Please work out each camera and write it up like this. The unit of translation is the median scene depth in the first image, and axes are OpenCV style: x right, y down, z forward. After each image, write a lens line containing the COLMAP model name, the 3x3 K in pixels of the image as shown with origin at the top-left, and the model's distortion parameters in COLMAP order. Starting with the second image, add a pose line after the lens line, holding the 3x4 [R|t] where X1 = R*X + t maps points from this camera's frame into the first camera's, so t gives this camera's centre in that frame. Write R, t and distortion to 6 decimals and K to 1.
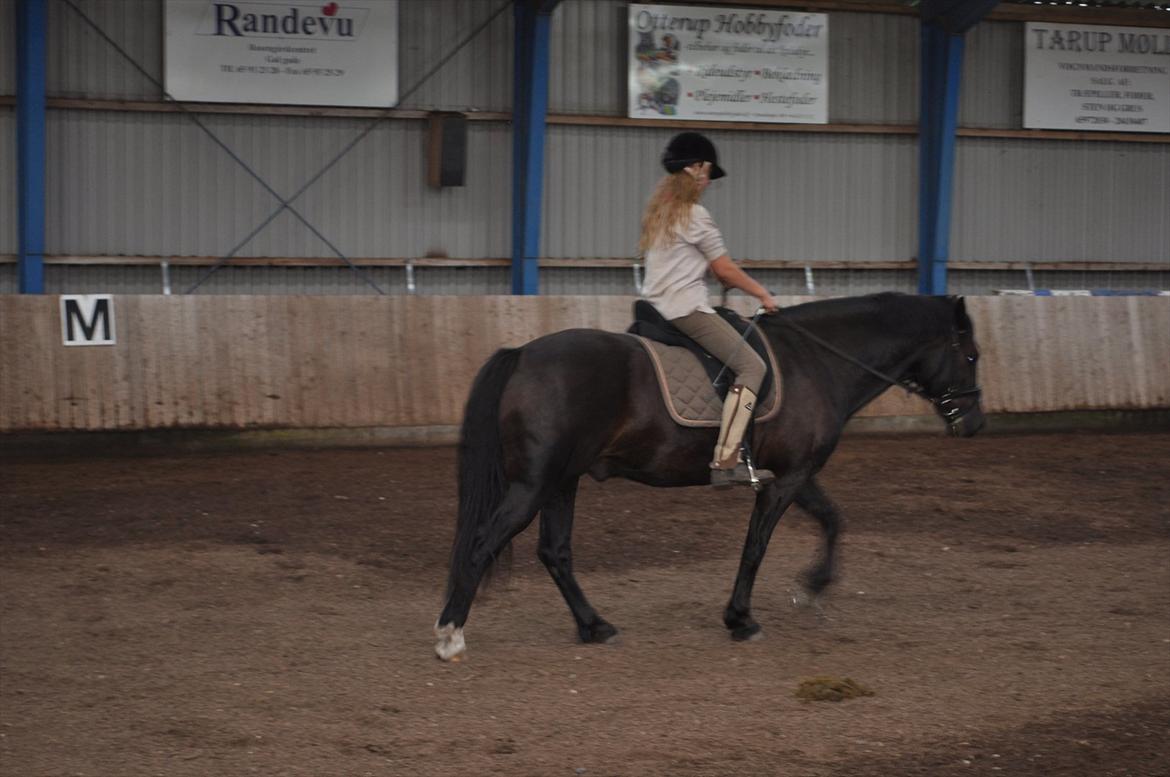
lens RADIAL K [[2524.3, 0, 633.9], [0, 2524.3, 377.7], [0, 0, 1]] dist [0.019495, 0.000000]
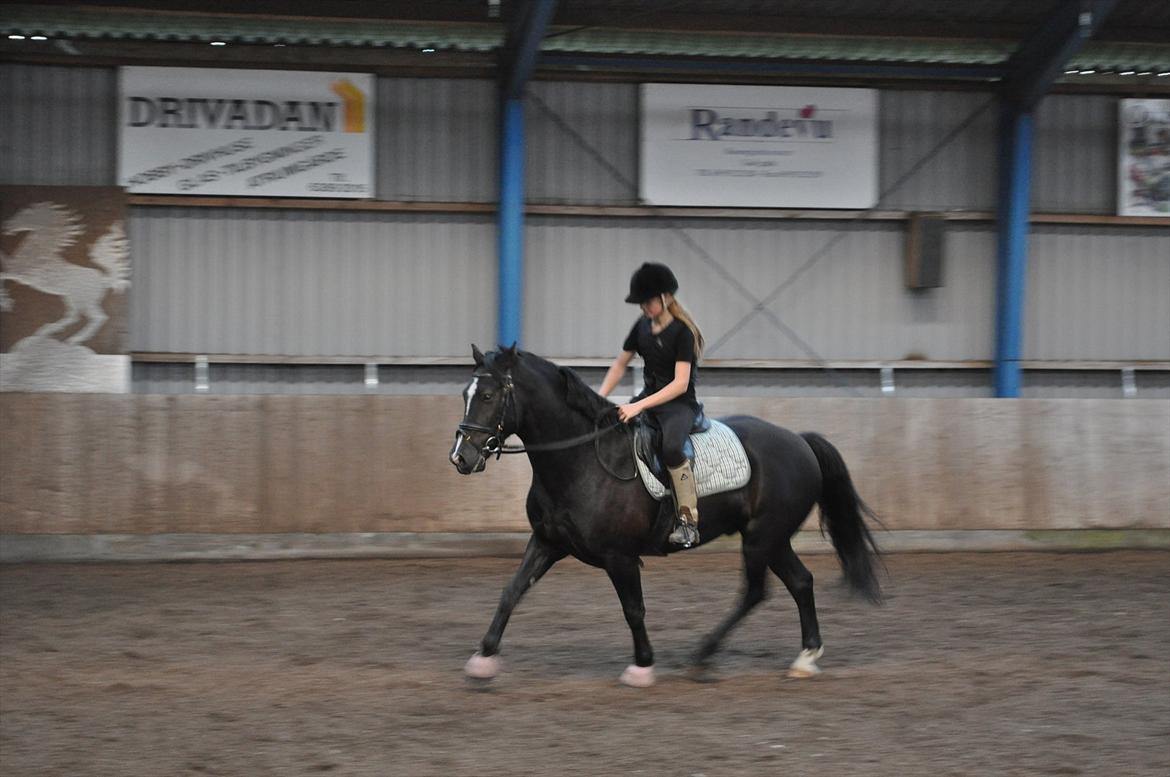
lens RADIAL K [[2524.3, 0, 586.7], [0, 2524.3, 389.4], [0, 0, 1]] dist [0.019495, 0.000000]
pose [[0.972603, 0.003544, -0.232446, 0.027843], [-0.011919, 0.999329, -0.034632, -0.000359], [0.232168, 0.036454, 0.971992, 0.012273]]
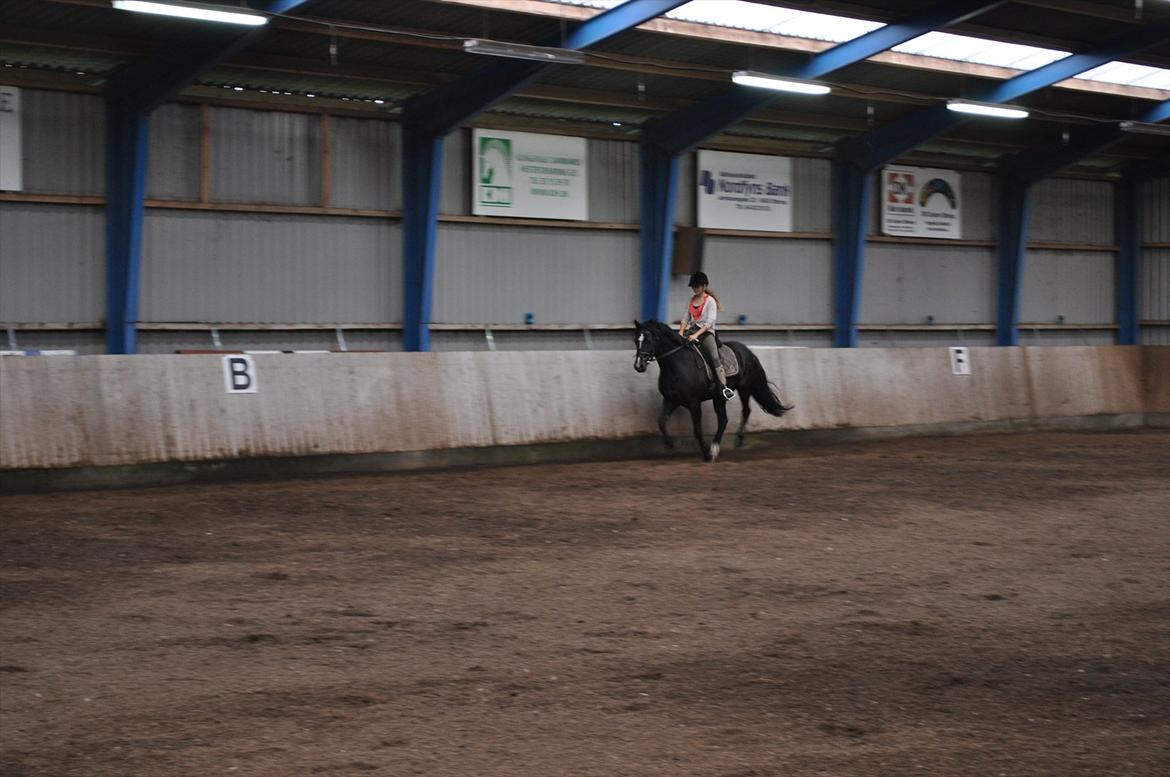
lens RADIAL K [[2524.3, 0, 591.3], [0, 2524.3, 379.9], [0, 0, 1]] dist [0.019495, 0.000000]
pose [[0.912696, -0.012993, 0.408434, -0.684131], [0.022253, 0.999592, -0.017930, 0.010263], [-0.408034, 0.025453, 0.912612, -0.317487]]
